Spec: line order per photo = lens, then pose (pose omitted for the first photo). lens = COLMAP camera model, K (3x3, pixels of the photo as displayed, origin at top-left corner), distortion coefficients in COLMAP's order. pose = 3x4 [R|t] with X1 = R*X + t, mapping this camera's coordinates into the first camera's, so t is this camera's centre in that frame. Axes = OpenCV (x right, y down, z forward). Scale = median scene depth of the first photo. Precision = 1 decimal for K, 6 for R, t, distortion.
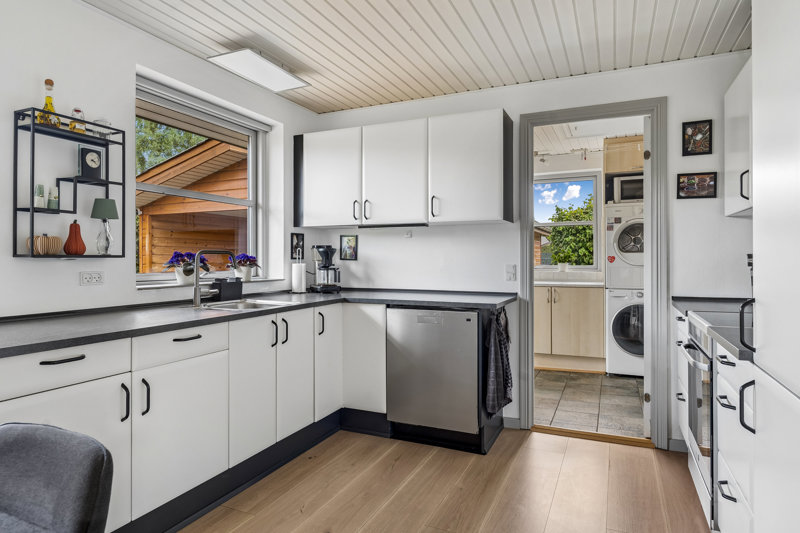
lens RADIAL K [[482.3, 0, 395.9], [0, 482.3, 259.6], [0, 0, 1]] dist [-0.018494, 0.000551]
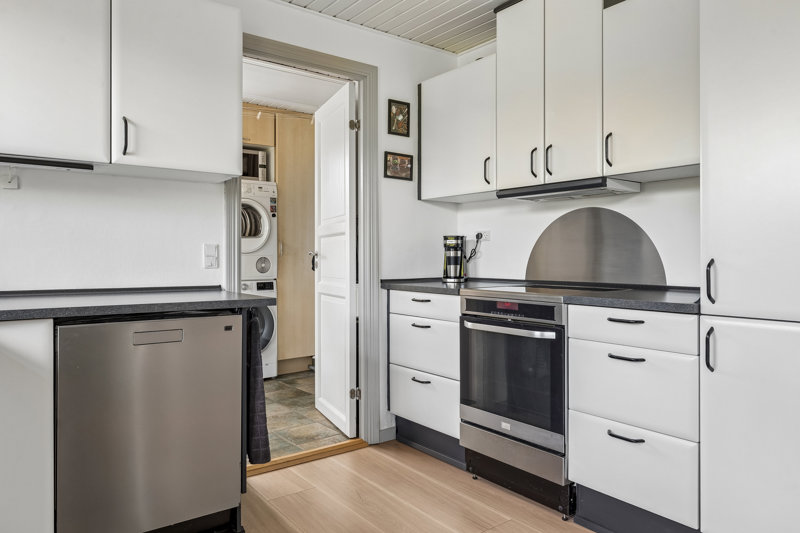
lens RADIAL K [[550.4, 0, 396.2], [0, 550.4, 255.4], [0, 0, 1]] dist [0.008815, 0.003100]
pose [[0.461381, 0.002901, 0.887198, -0.378904], [-0.000249, 0.999995, -0.003140, 0.032762], [-0.887202, 0.001228, 0.461379, 0.473035]]
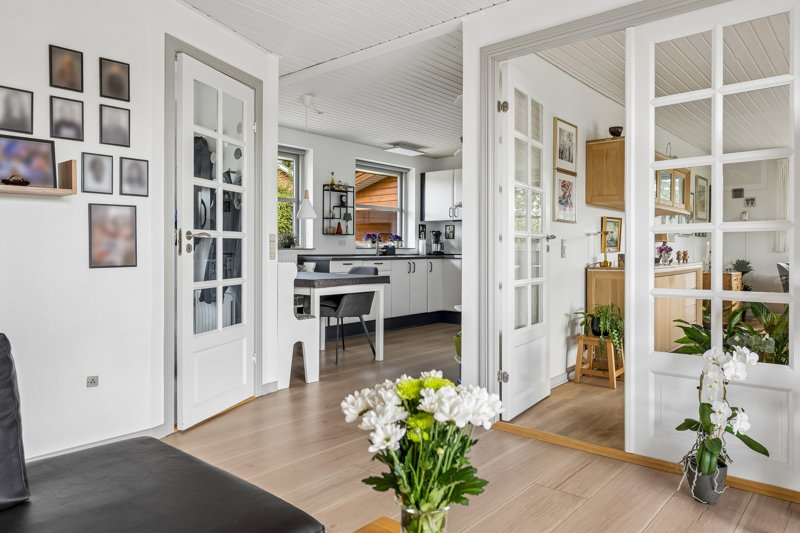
lens RADIAL K [[550.4, 0, 401.5], [0, 550.4, 247.2], [0, 0, 1]] dist [0.008815, 0.003100]
pose [[0.962970, 0.003128, -0.269591, 0.341769], [-0.004537, 0.999979, -0.004602, 0.051386], [0.269571, 0.005655, 0.962964, -1.257142]]
